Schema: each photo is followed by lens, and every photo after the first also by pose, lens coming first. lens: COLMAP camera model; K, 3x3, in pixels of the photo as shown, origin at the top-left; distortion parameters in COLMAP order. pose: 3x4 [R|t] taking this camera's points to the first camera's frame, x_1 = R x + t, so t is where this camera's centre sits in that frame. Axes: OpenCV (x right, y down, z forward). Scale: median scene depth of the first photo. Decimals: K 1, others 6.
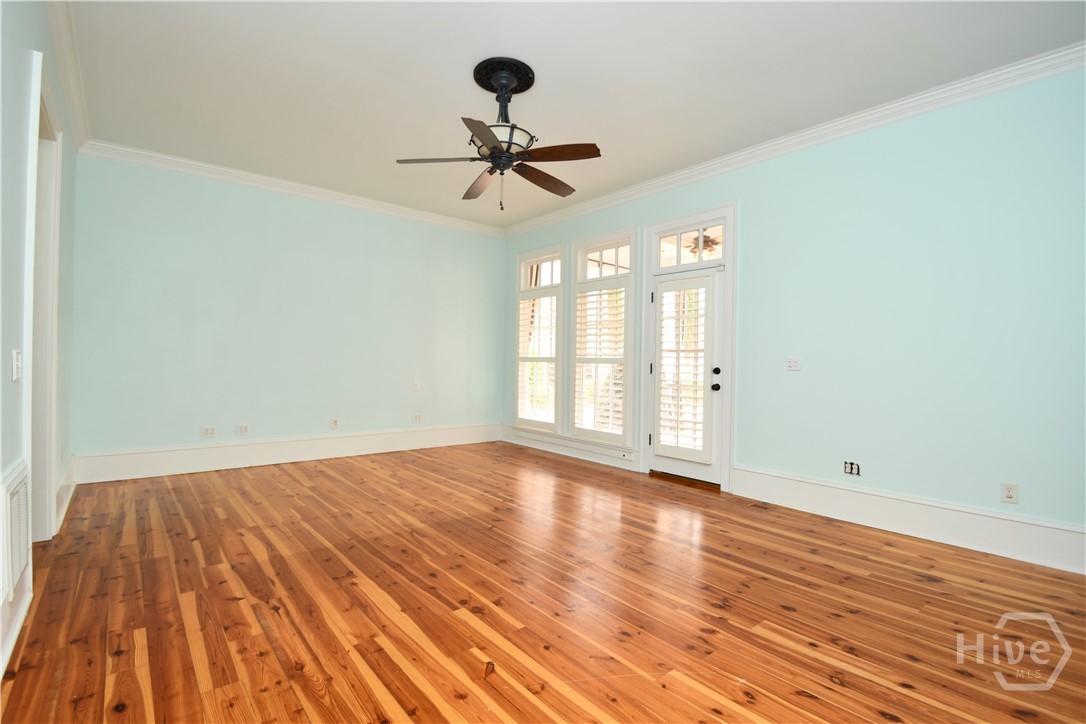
lens RADIAL K [[526.9, 0, 550.8], [0, 526.9, 361.6], [0, 0, 1]] dist [0.016769, -0.021539]
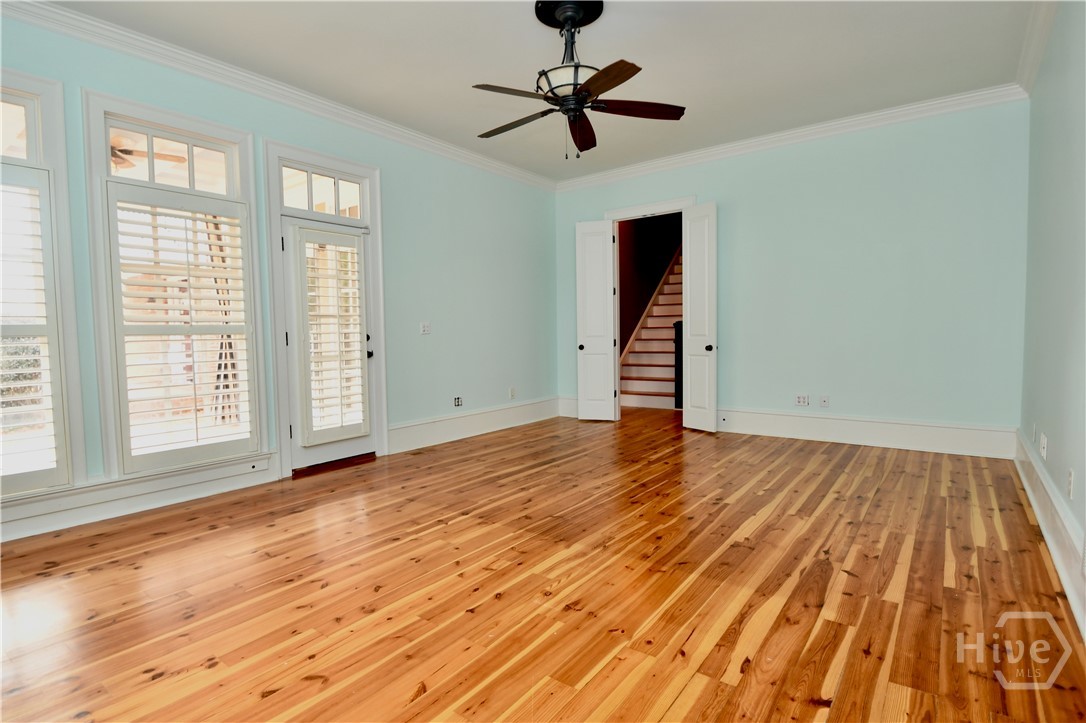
lens RADIAL K [[526.9, 0, 550.8], [0, 526.9, 361.1], [0, 0, 1]] dist [0.016769, -0.021539]
pose [[-0.237360, -0.070901, 0.968831, -1.181991], [0.011108, 0.997070, 0.075689, -0.015483], [-0.971358, 0.028727, -0.235877, 1.501737]]
